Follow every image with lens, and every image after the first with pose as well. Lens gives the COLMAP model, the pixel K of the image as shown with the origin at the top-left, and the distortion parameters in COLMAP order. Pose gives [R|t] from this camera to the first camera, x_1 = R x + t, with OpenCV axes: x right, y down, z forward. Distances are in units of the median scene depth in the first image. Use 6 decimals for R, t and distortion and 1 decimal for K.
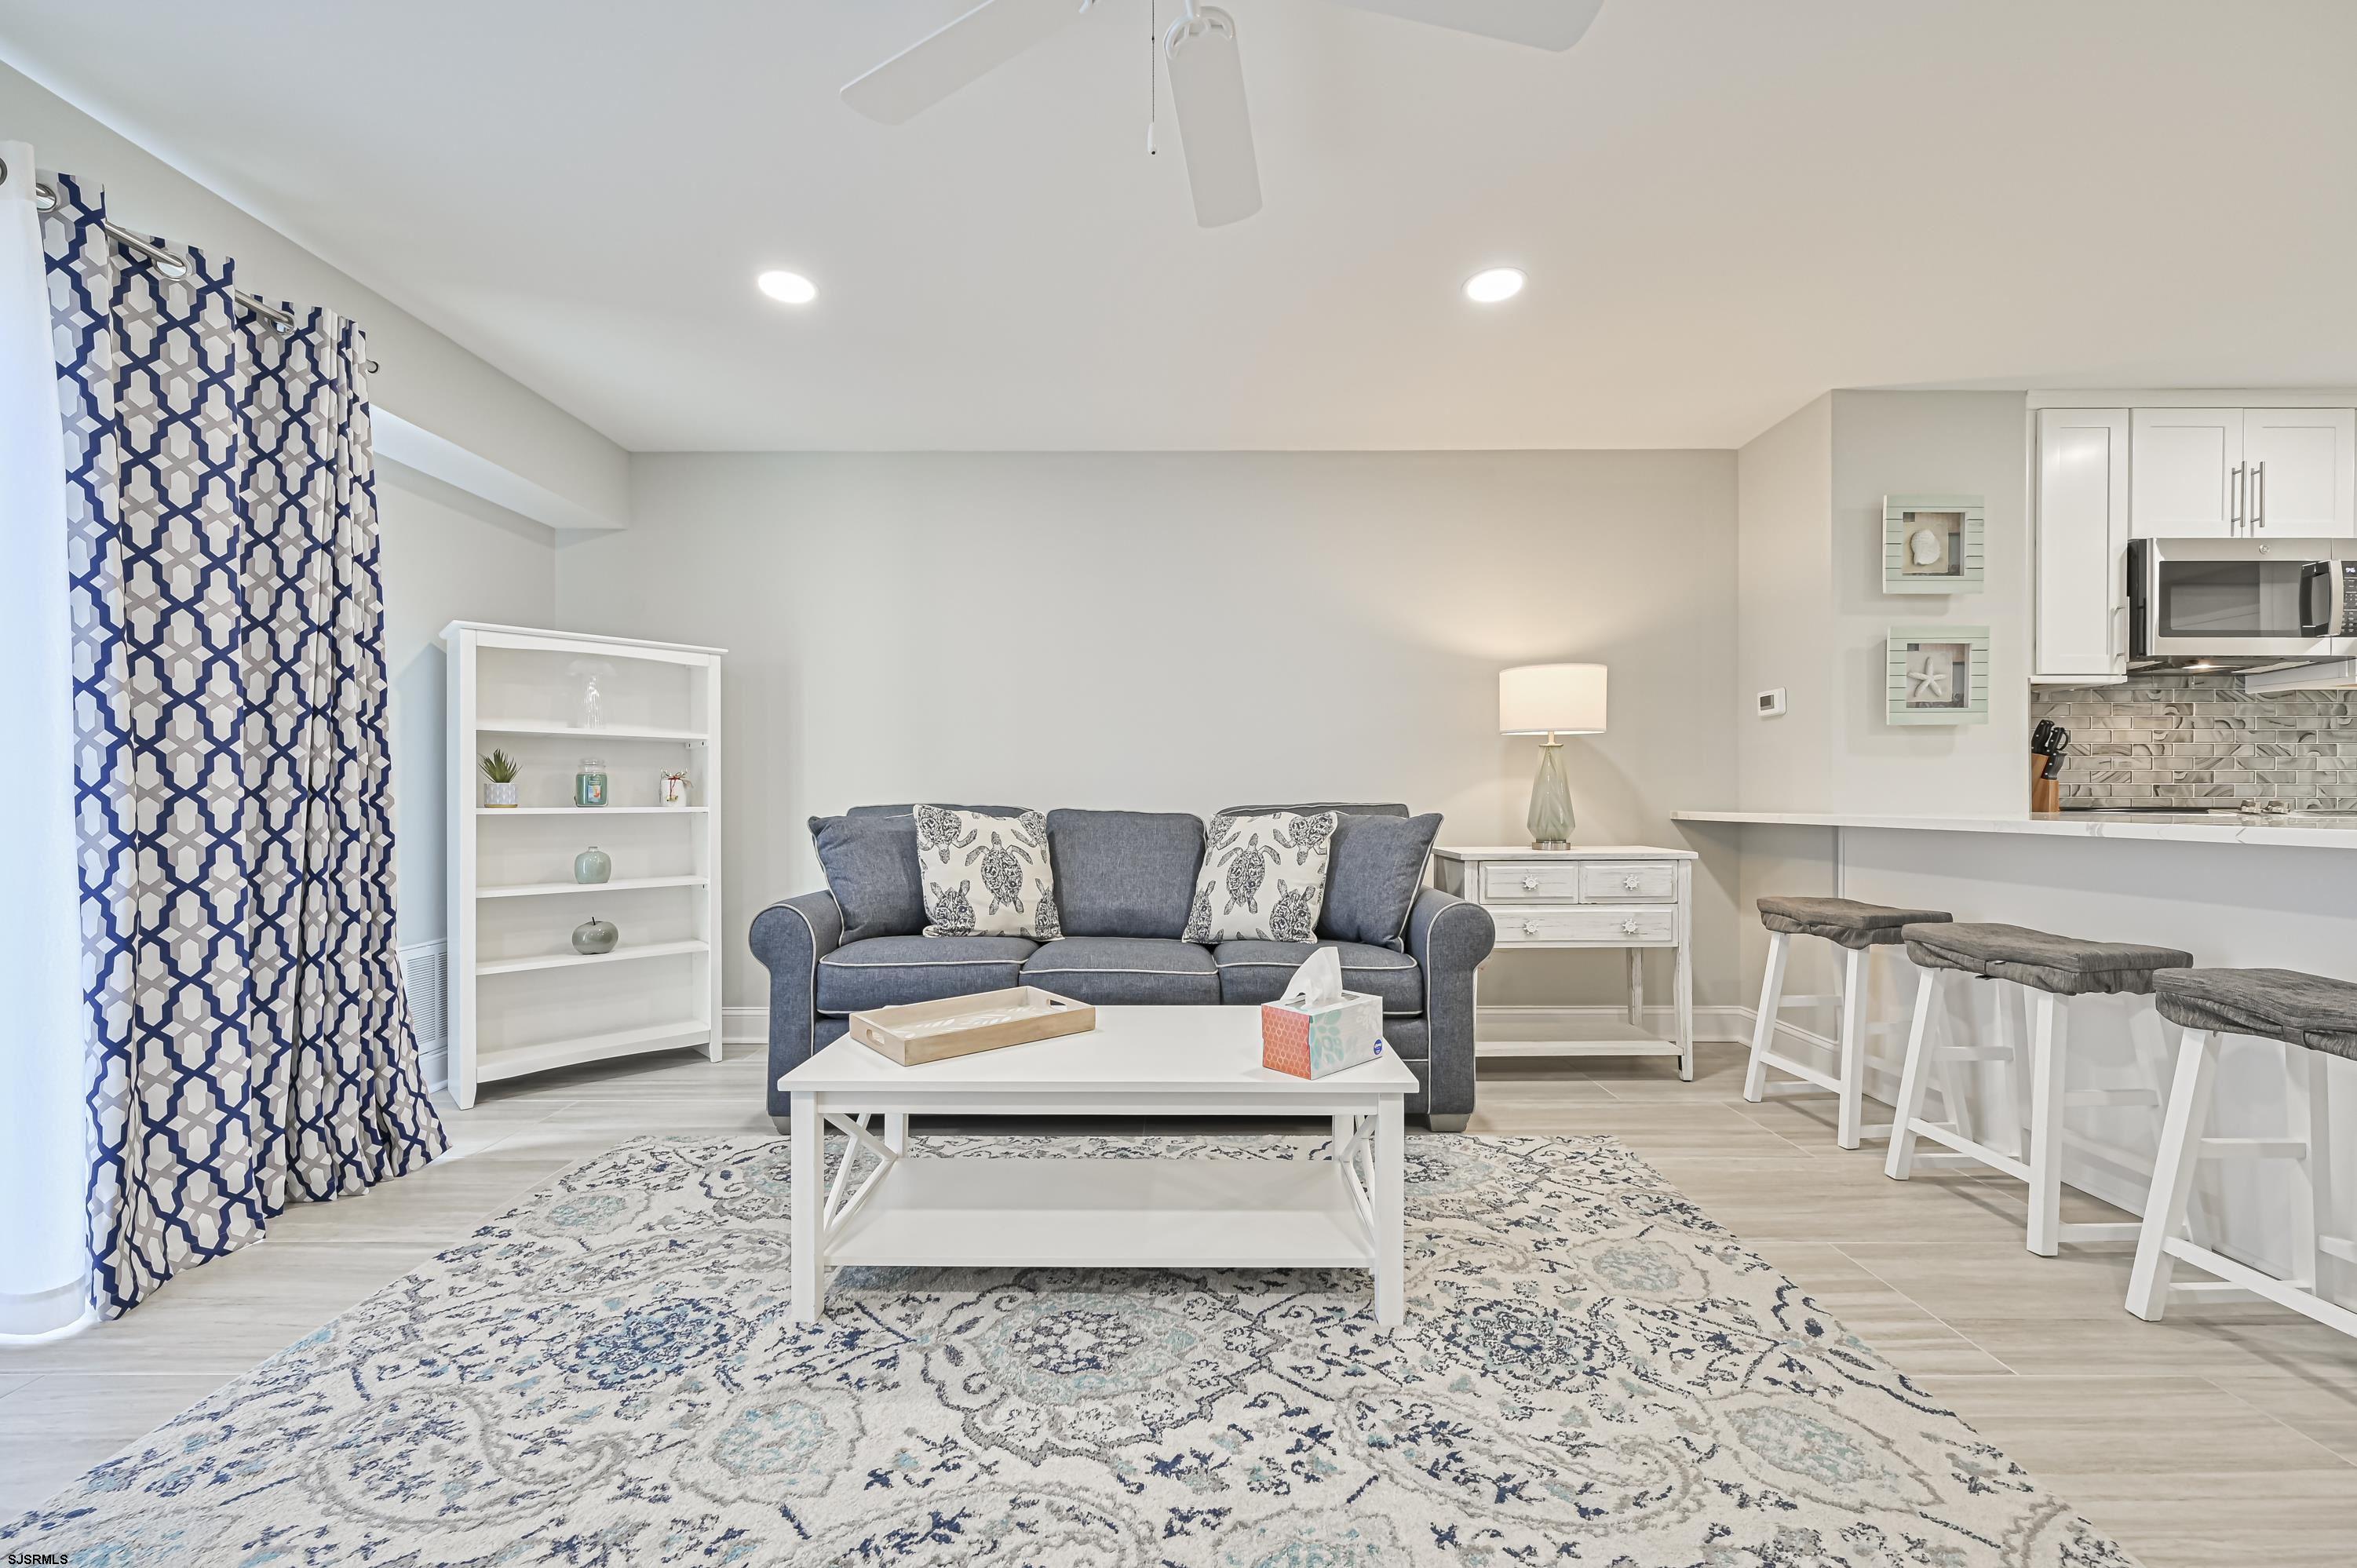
lens RADIAL K [[934.8, 0, 1167.6], [0, 934.8, 799.5], [0, 0, 1]] dist [-0.003622, 0.001141]
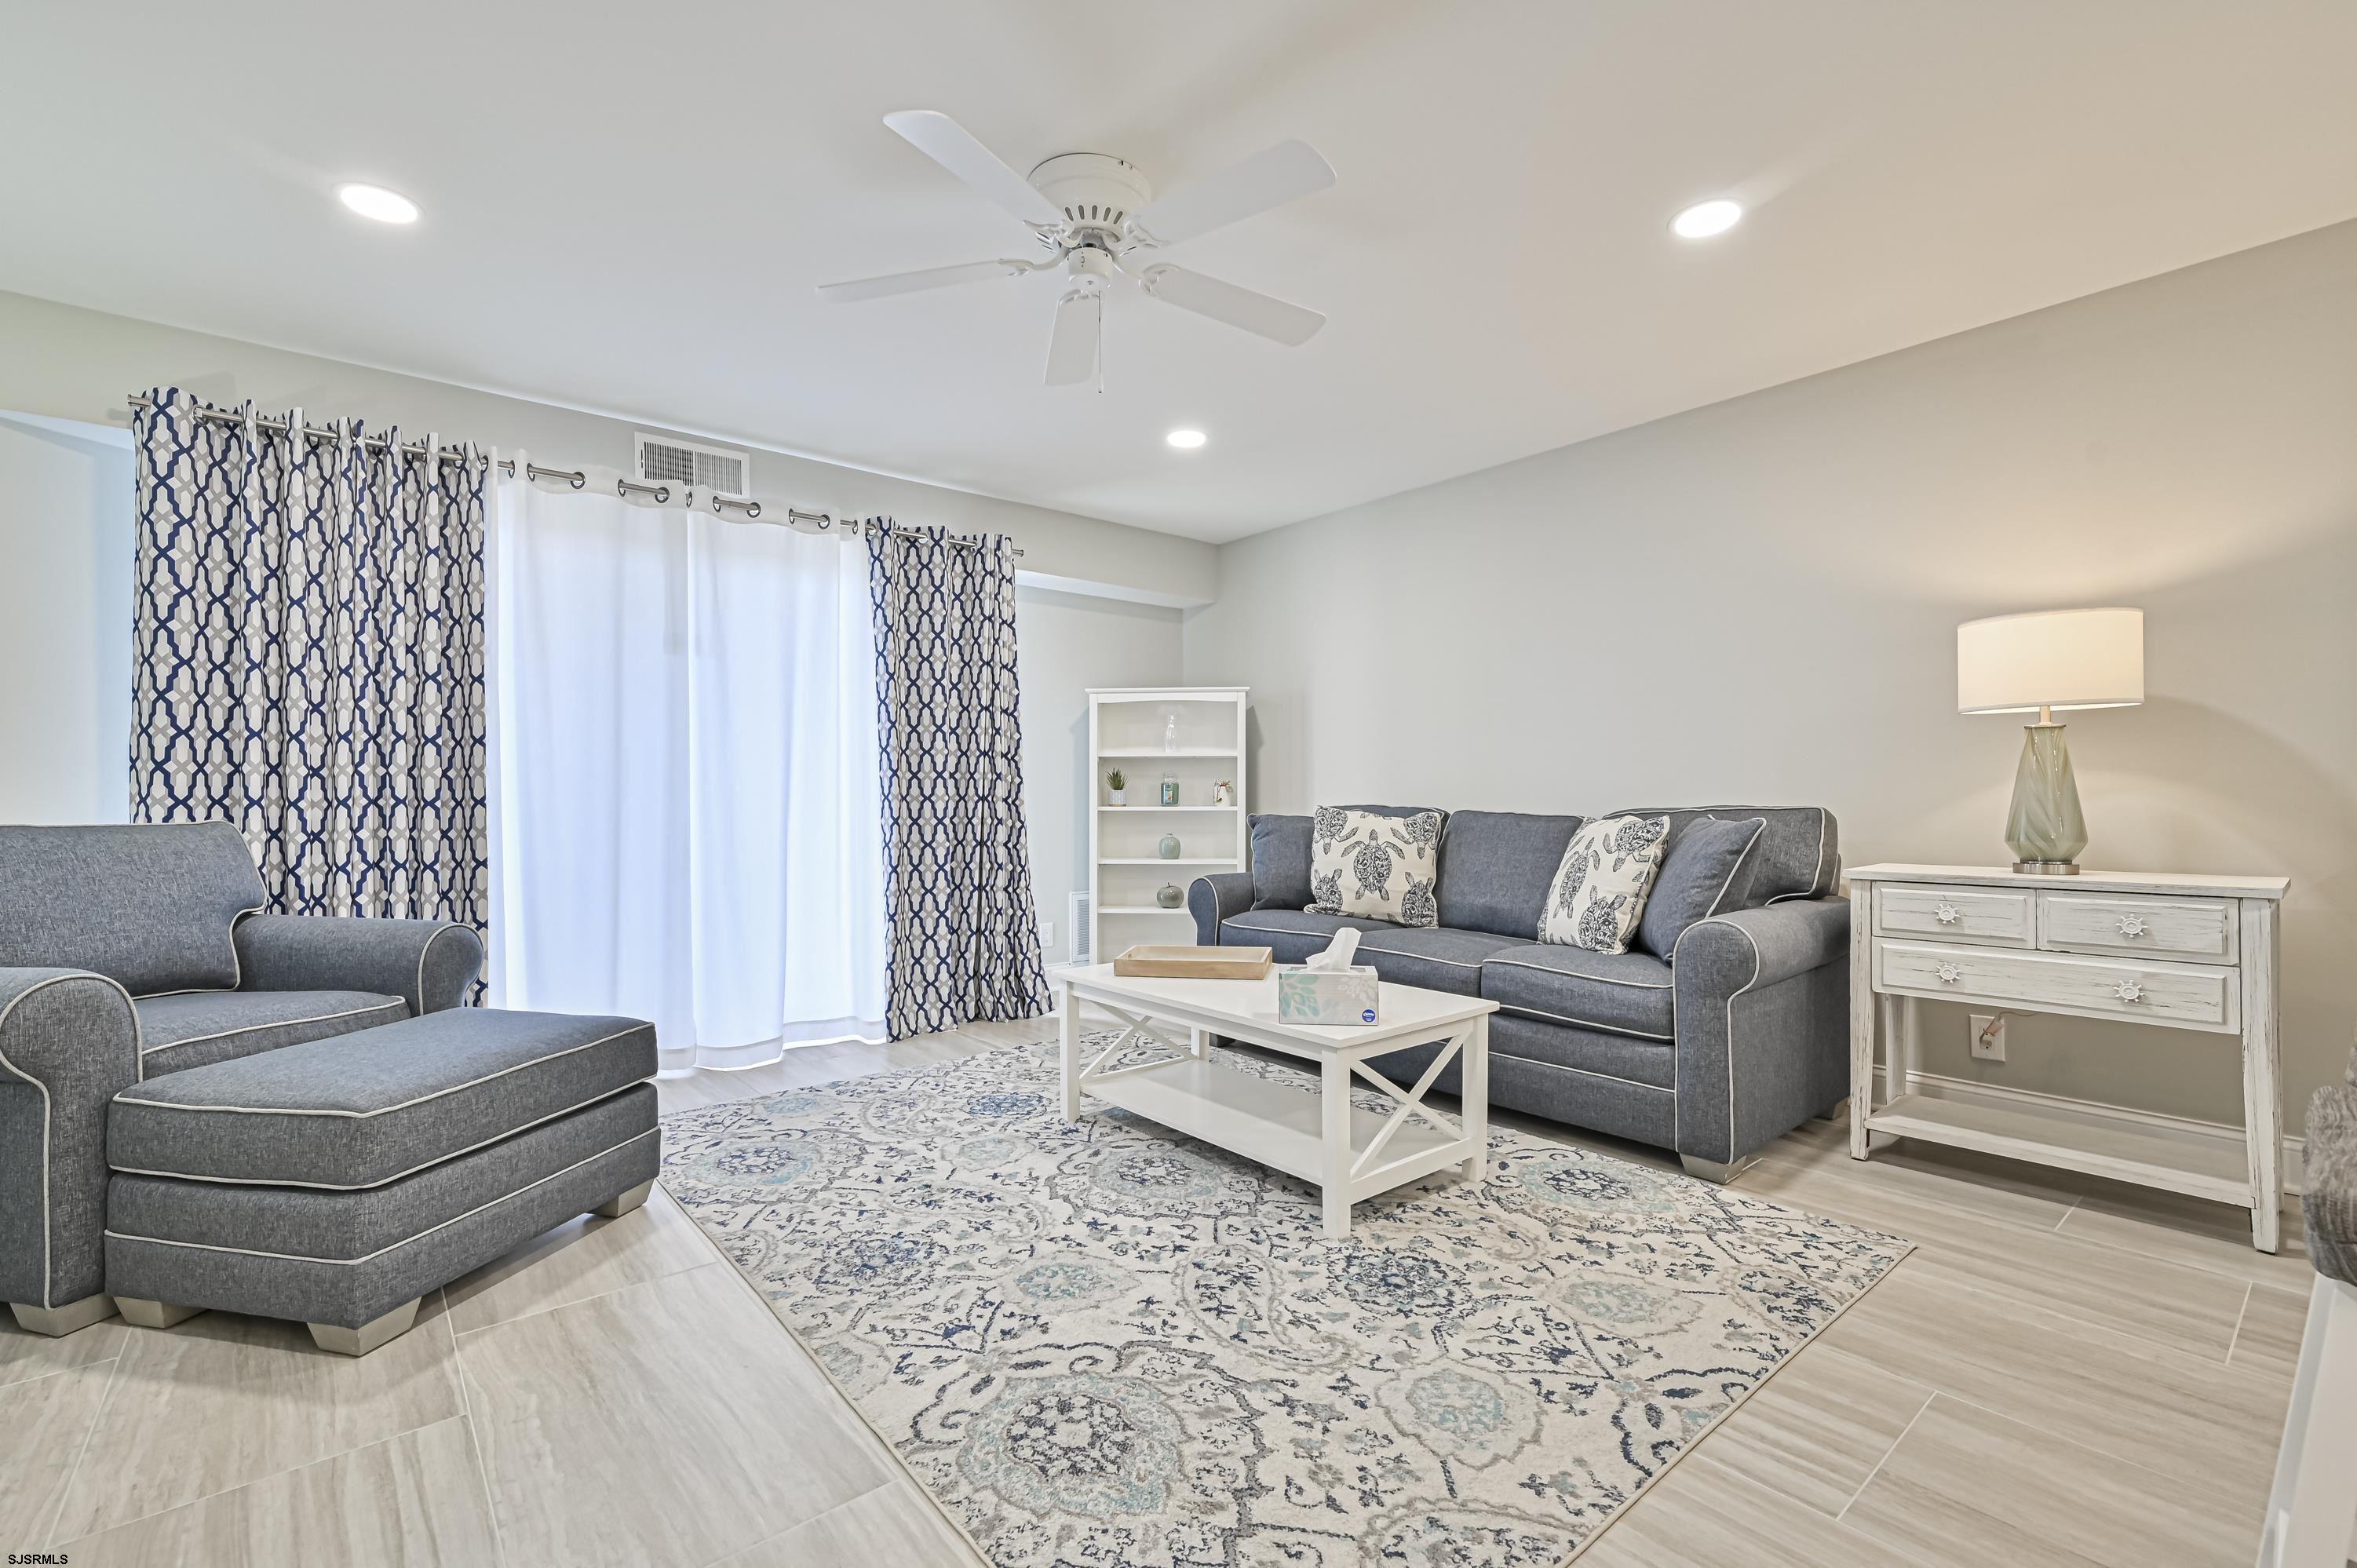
lens RADIAL K [[1001.5, 0, 1177.2], [0, 1001.5, 810.9], [0, 0, 1]] dist [0.000776, -0.001612]
pose [[0.647299, 0.008993, -0.762183, 0.790270], [-0.000001, 0.999930, 0.011798, -0.004679], [0.762236, -0.007637, 0.647254, 0.006111]]
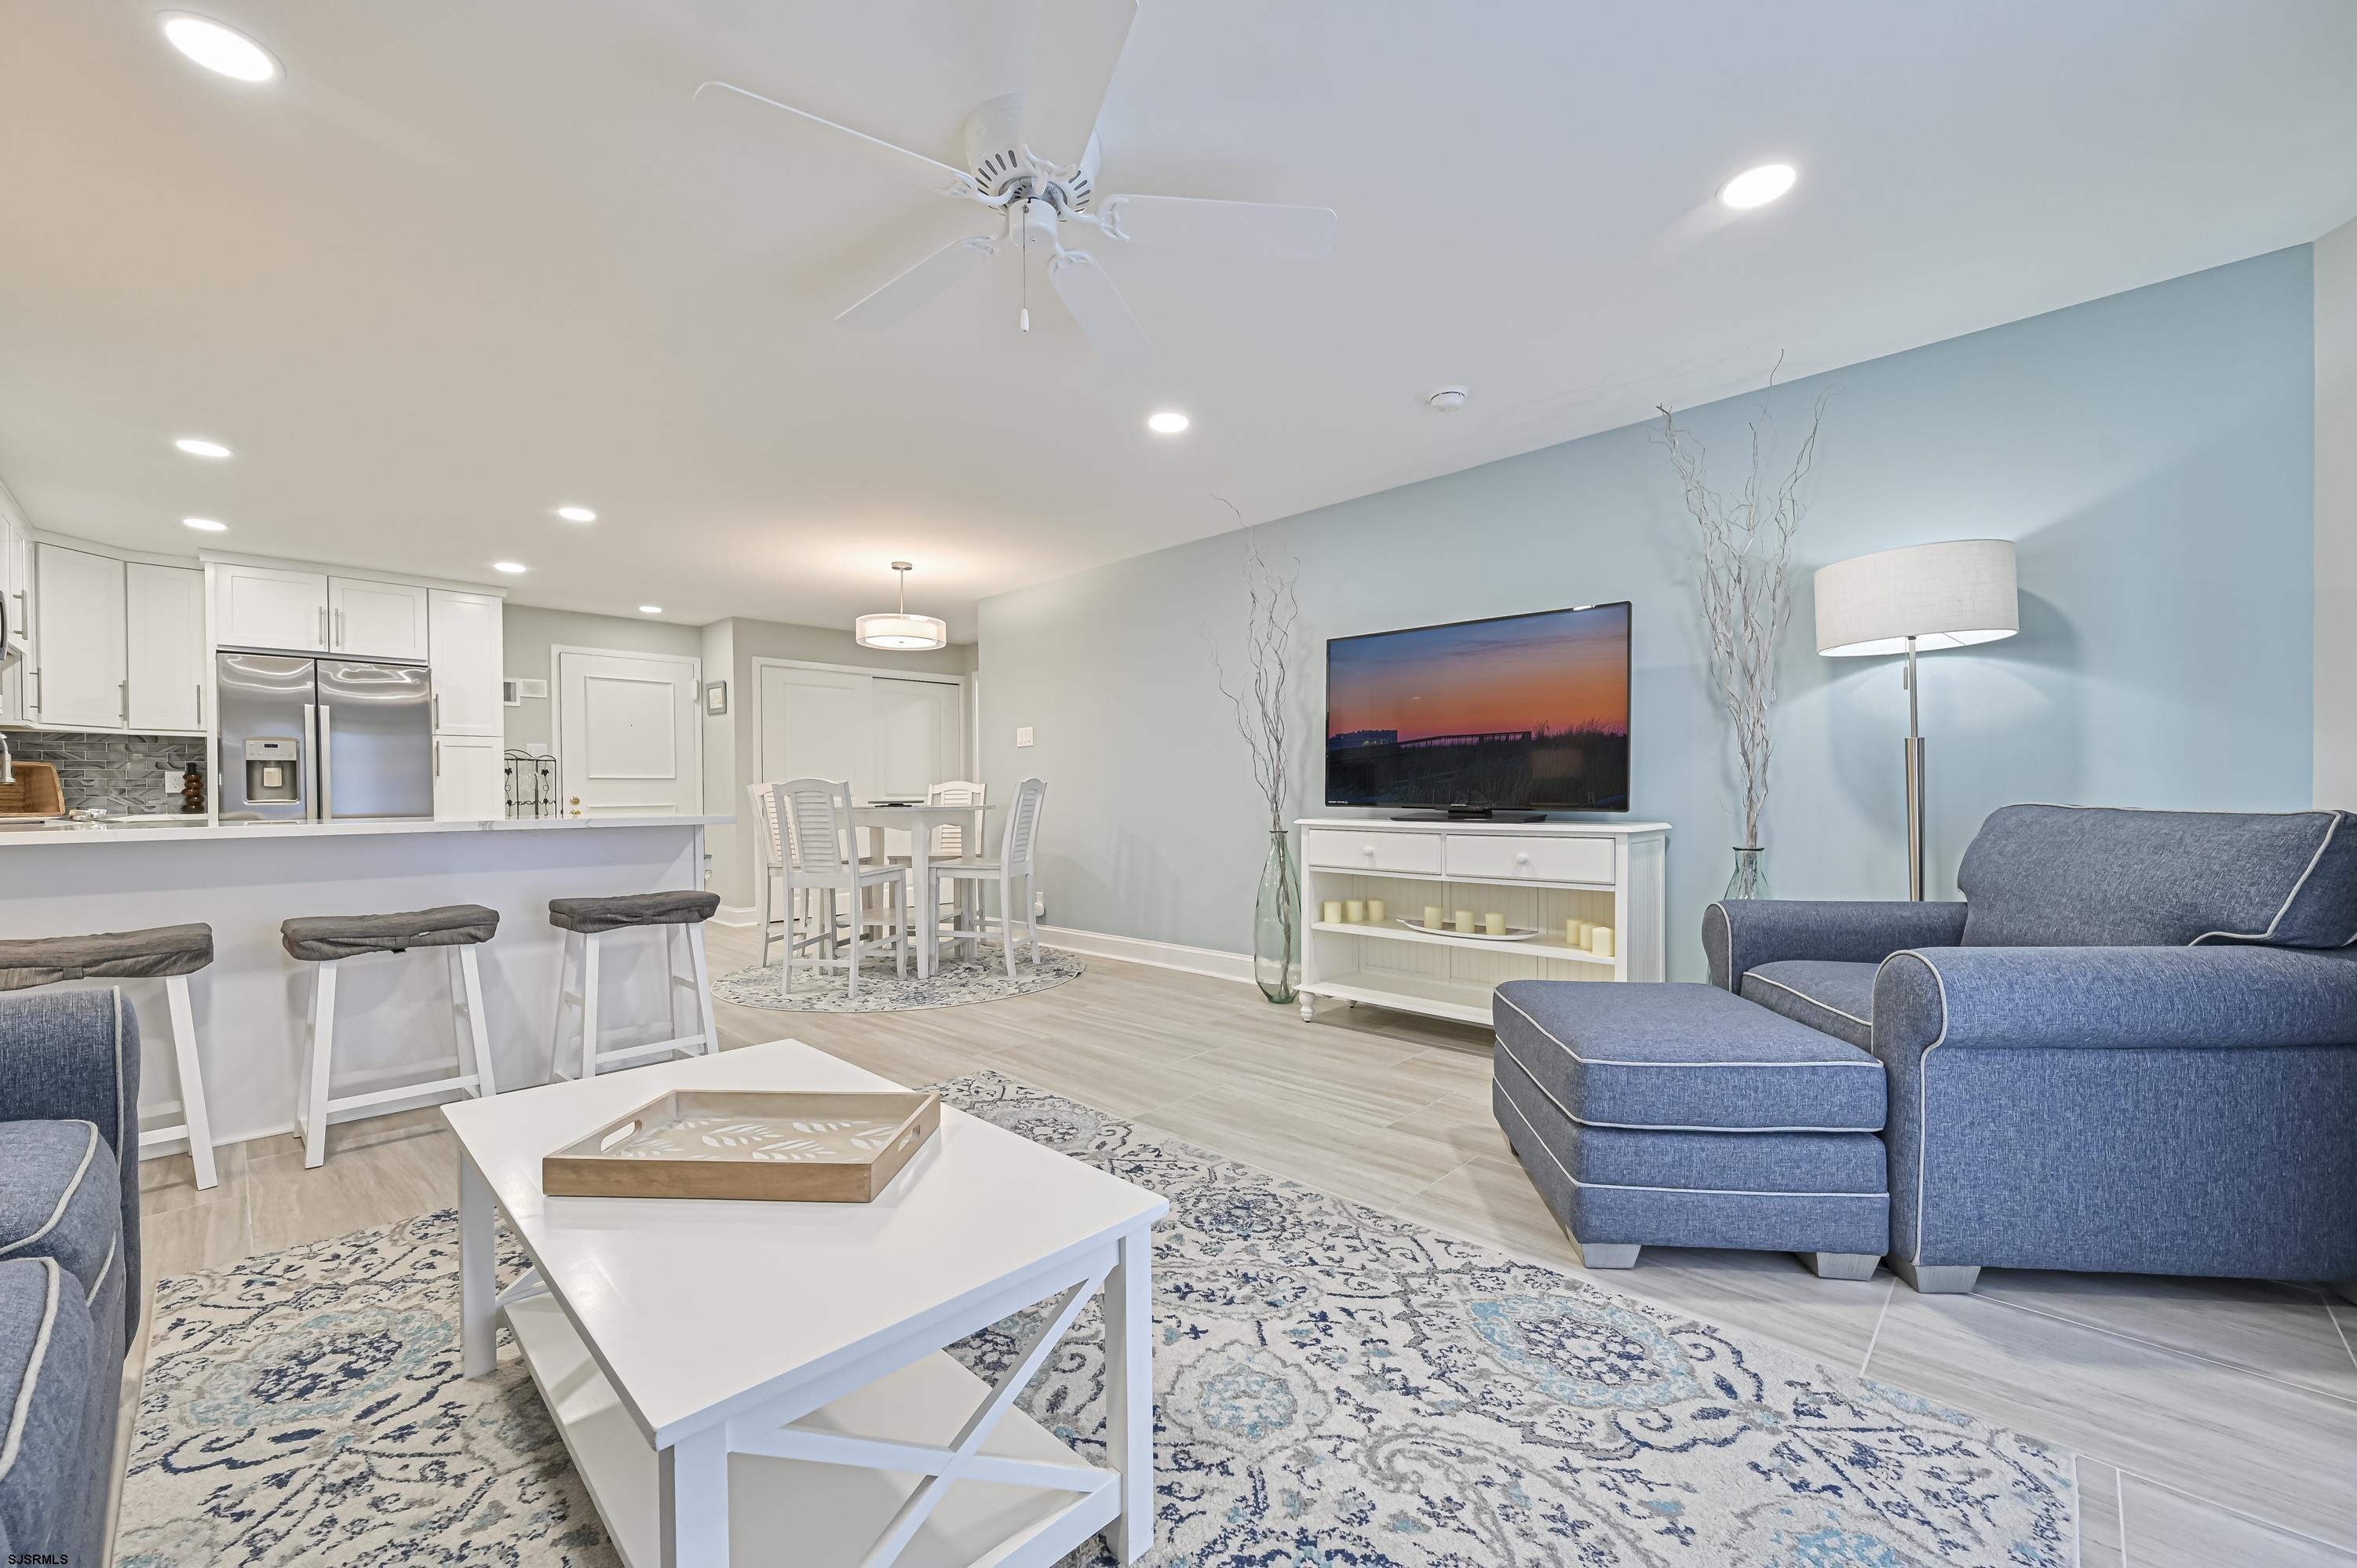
lens RADIAL K [[934.8, 0, 1183.6], [0, 934.8, 801.3], [0, 0, 1]] dist [-0.003622, 0.001141]
pose [[-0.729530, -0.001052, 0.683948, -0.657629], [0.013601, 0.999779, 0.016046, -0.011316], [-0.683814, 0.021009, -0.729354, 1.083278]]
